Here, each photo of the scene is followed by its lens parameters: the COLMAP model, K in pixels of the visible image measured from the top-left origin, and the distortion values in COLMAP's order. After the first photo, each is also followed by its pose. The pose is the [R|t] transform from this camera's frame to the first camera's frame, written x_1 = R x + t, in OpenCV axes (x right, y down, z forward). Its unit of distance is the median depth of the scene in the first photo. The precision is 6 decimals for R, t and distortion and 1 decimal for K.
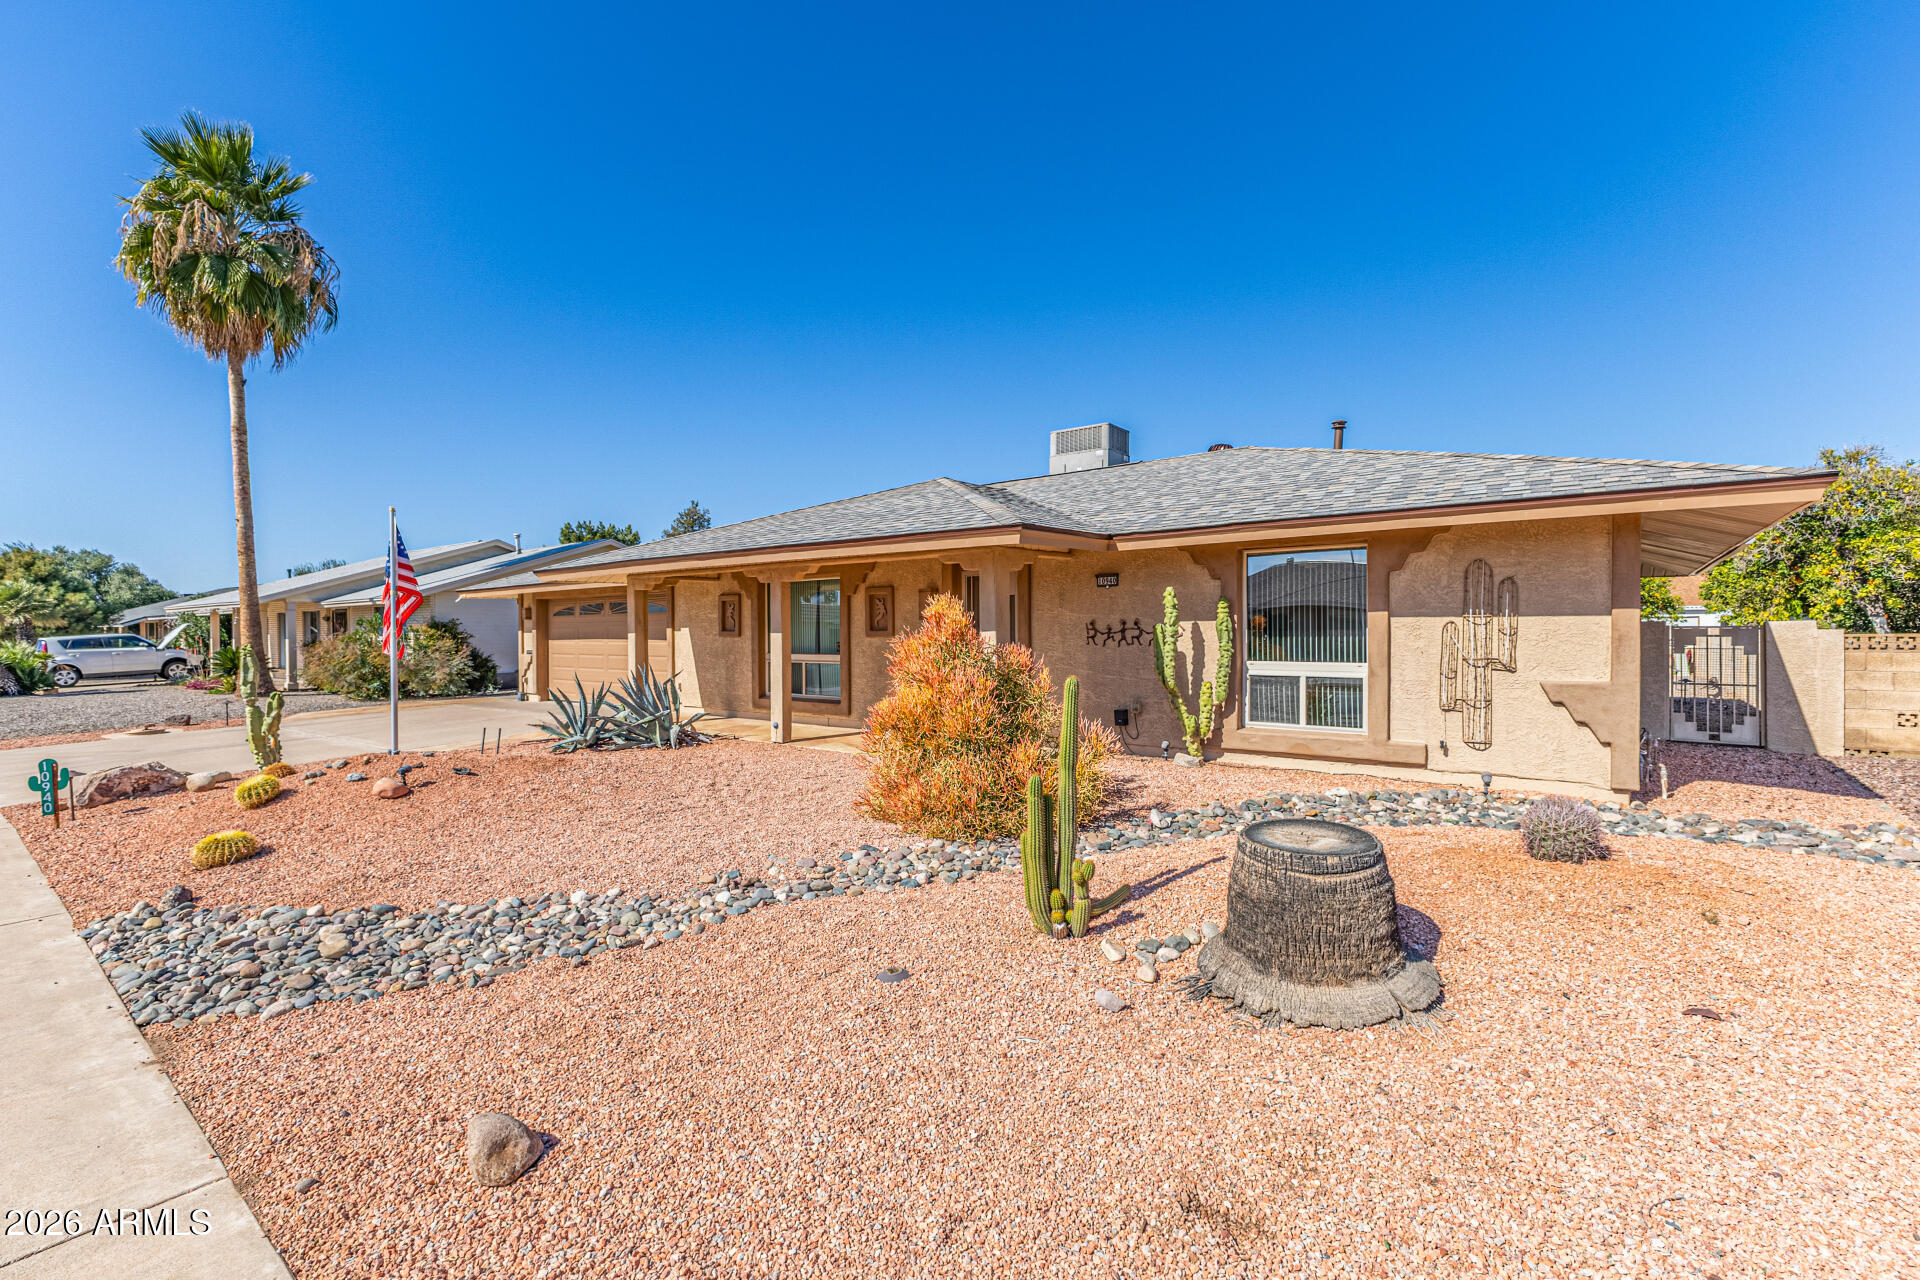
lens RADIAL K [[834.8, 0, 960.7], [0, 834.8, 633.4], [0, 0, 1]] dist [0.008040, 0.000126]
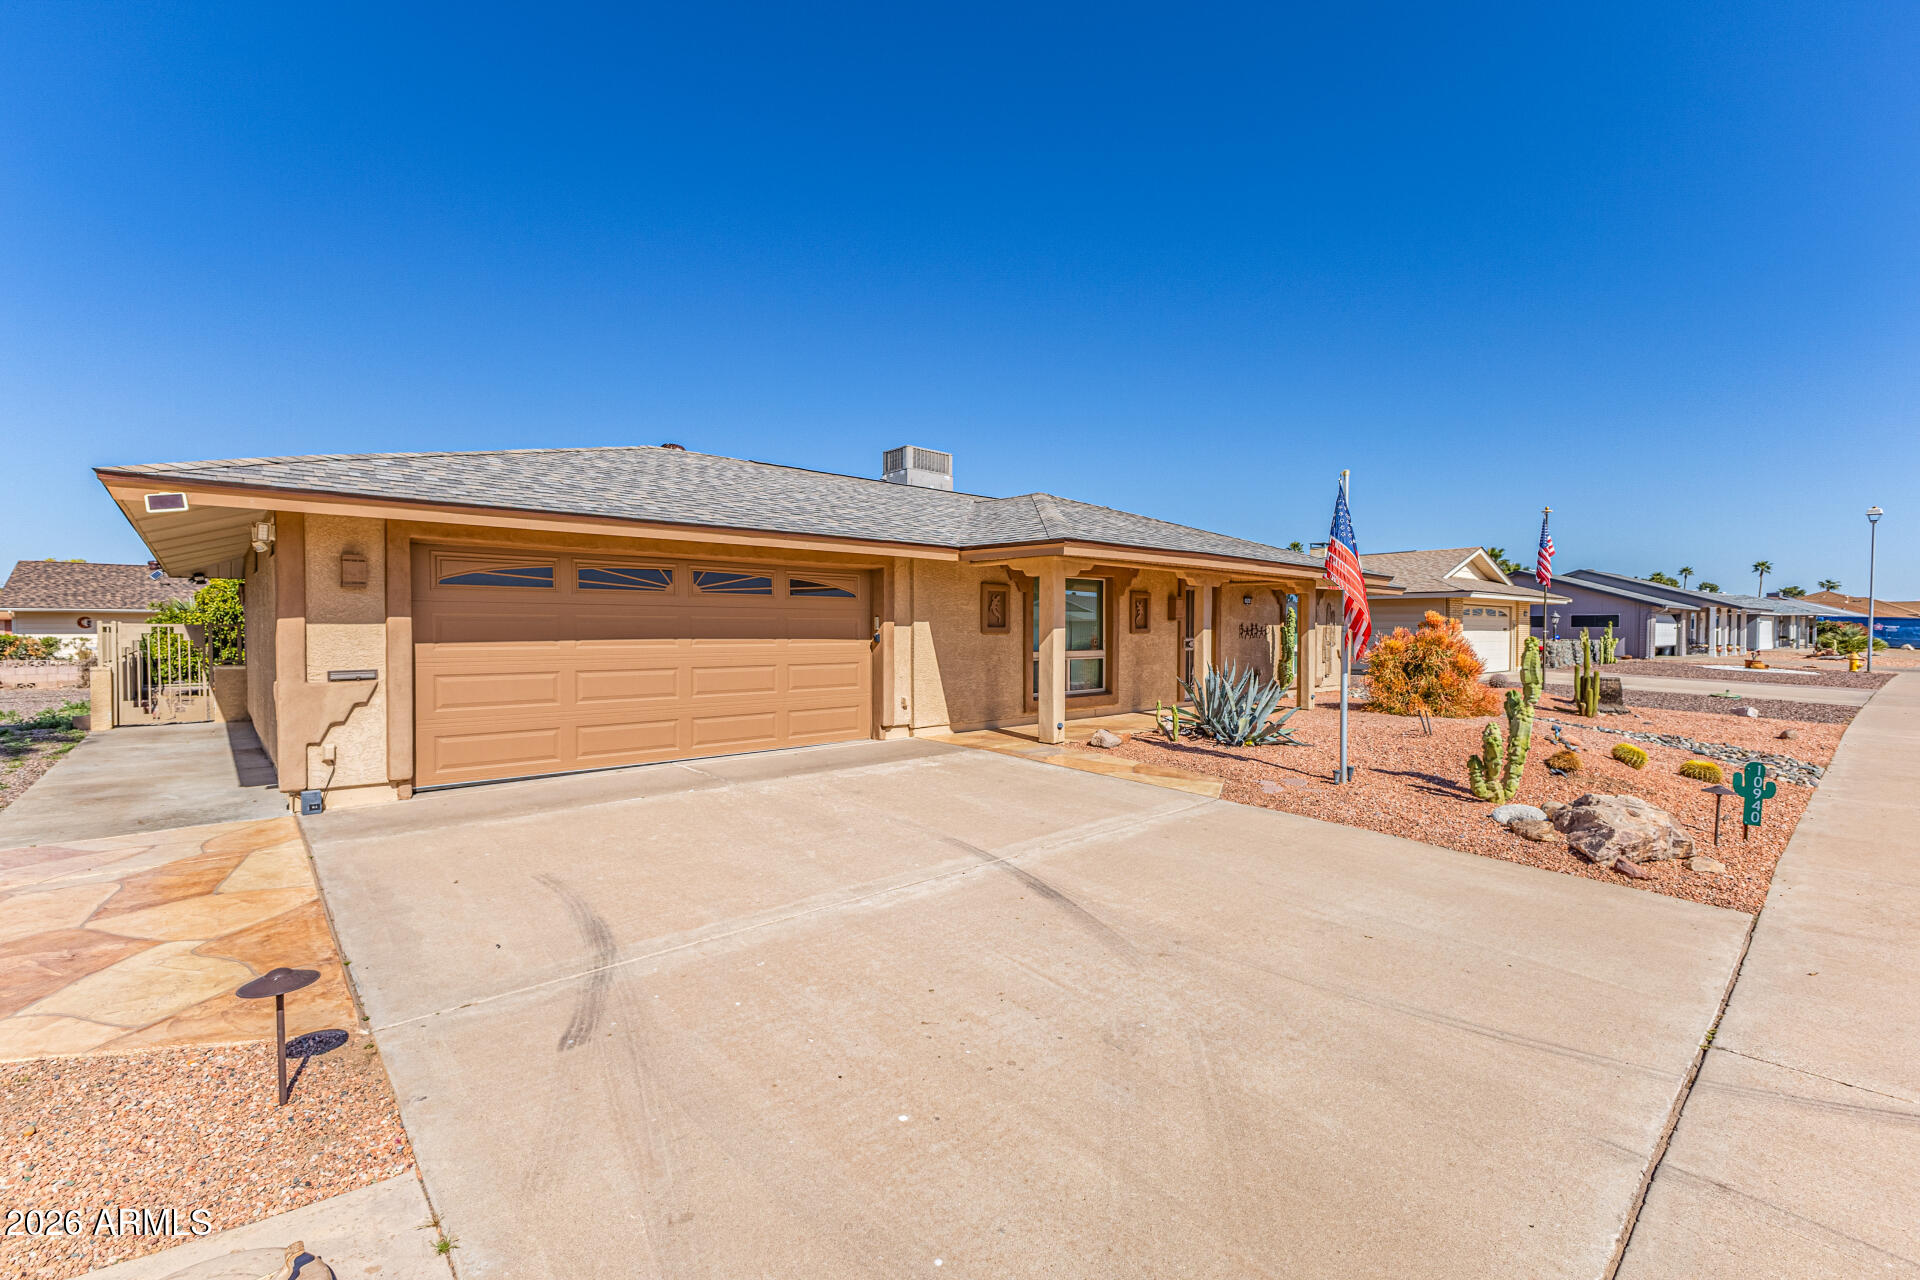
lens RADIAL K [[834.8, 0, 960.7], [0, 834.8, 633.4], [0, 0, 1]] dist [0.008040, 0.000126]
pose [[0.157073, 0.001594, 0.987586, -1.134472], [-0.000014, 0.999999, -0.001612, 0.005030], [-0.987587, 0.000240, 0.157073, 0.914926]]
